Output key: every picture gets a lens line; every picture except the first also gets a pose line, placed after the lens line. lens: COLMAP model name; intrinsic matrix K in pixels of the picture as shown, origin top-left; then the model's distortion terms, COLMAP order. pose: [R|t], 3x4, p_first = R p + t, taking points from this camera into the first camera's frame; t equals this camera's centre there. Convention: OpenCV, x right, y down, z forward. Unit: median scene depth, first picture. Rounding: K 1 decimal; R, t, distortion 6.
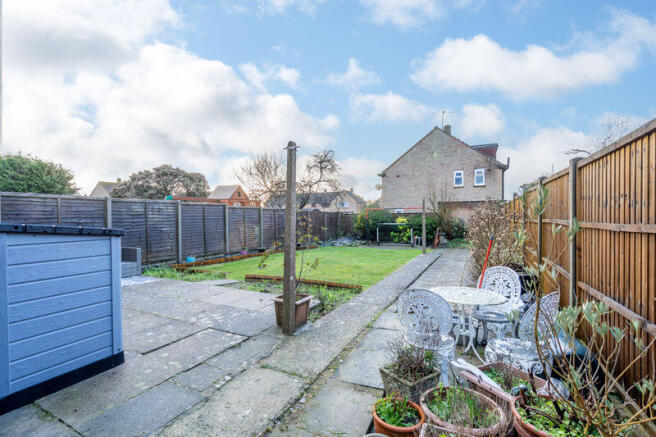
lens RADIAL K [[295.0, 0, 325.7], [0, 295.0, 218.1], [0, 0, 1]] dist [-0.000444, 0.000218]
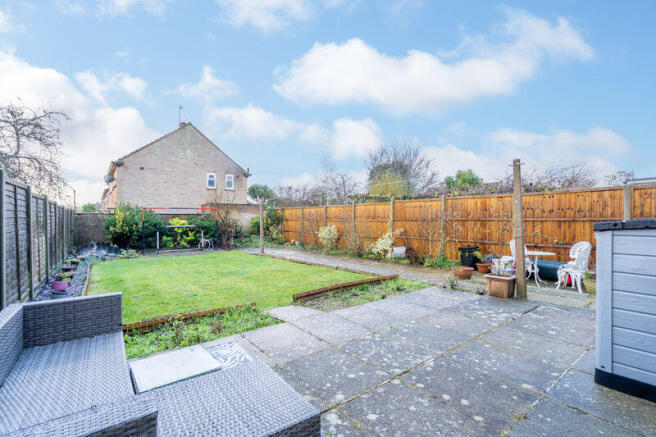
lens RADIAL K [[295.0, 0, 325.7], [0, 295.0, 218.1], [0, 0, 1]] dist [-0.000444, 0.000218]
pose [[0.418162, 0.004382, 0.908362, -0.326009], [0.005275, 0.999960, -0.007252, 0.004271], [-0.908357, 0.007824, 0.418122, 0.232304]]
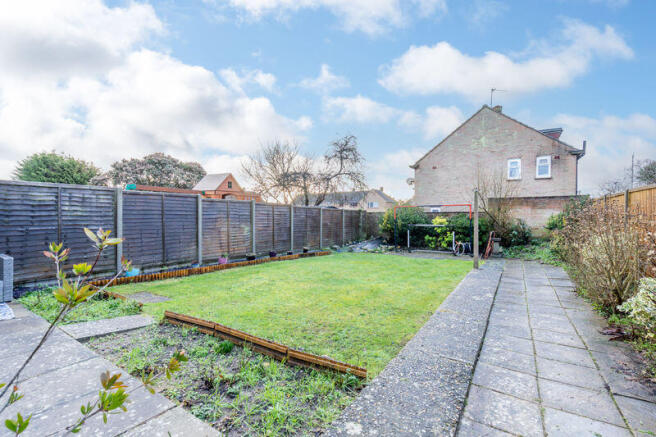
lens RADIAL K [[295.0, 0, 325.7], [0, 295.0, 218.1], [0, 0, 1]] dist [-0.000444, 0.000218]
pose [[0.994725, 0.012309, -0.101837, 0.032066], [-0.012506, 0.999921, -0.001298, 0.004362], [0.101813, 0.002565, 0.994800, 0.172946]]
